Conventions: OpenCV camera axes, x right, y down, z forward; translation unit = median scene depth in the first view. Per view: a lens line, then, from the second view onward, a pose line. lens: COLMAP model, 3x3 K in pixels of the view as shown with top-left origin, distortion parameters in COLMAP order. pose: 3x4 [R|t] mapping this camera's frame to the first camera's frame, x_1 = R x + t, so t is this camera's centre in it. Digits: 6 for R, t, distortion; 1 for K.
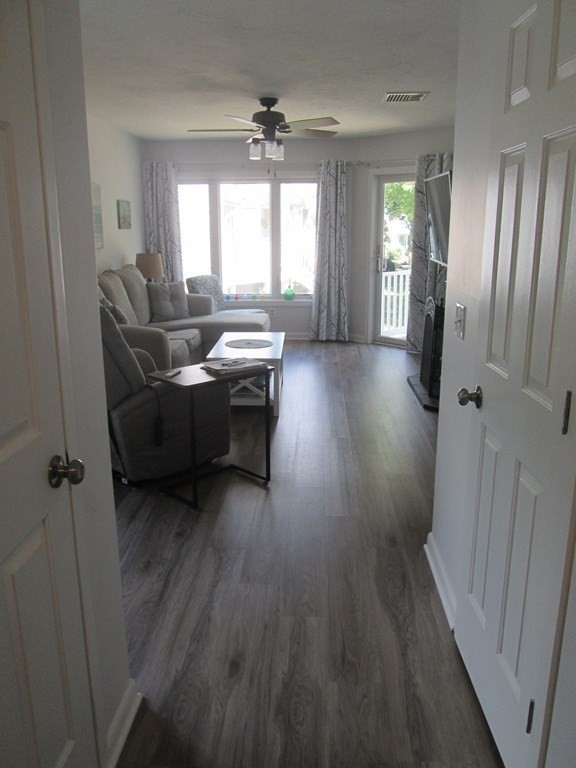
lens RADIAL K [[640.4, 0, 285.6], [0, 640.4, 383.0], [0, 0, 1]] dist [-0.045869, 0.012271]
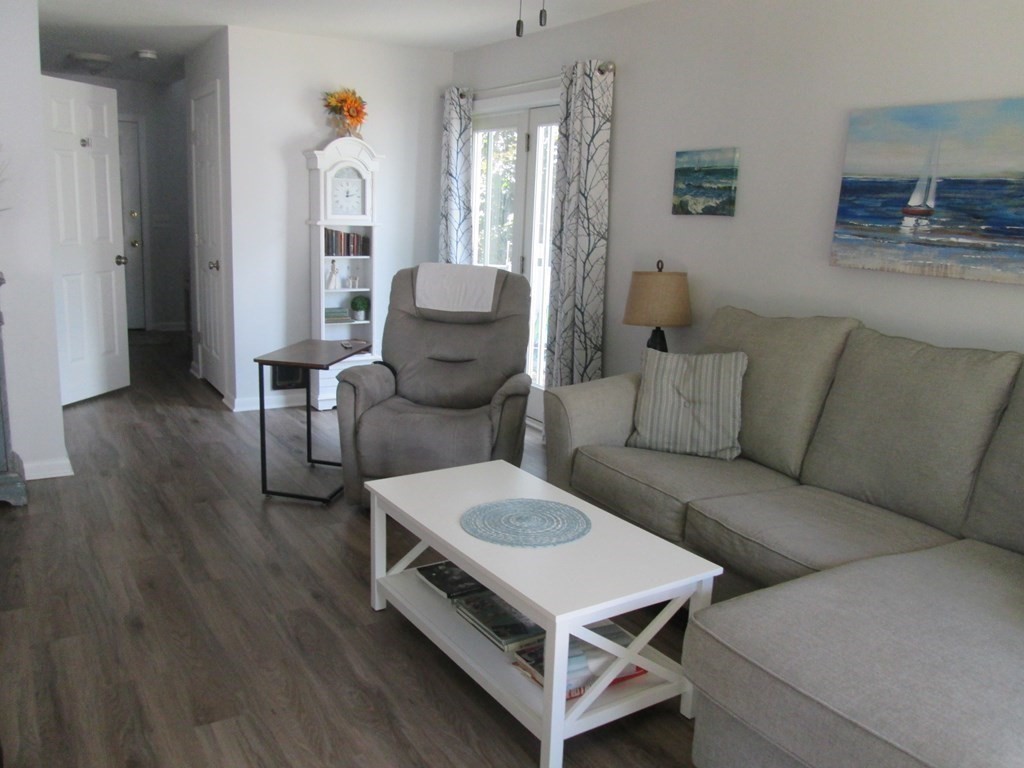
lens RADIAL K [[853.9, 0, 514.6], [0, 853.9, 388.6], [0, 0, 1]] dist [-0.045869, 0.012271]
pose [[-0.819268, 0.100341, -0.564563, 0.139589], [-0.170587, 0.897342, 0.407034, -0.206379], [0.547449, 0.429778, -0.718047, 0.831661]]
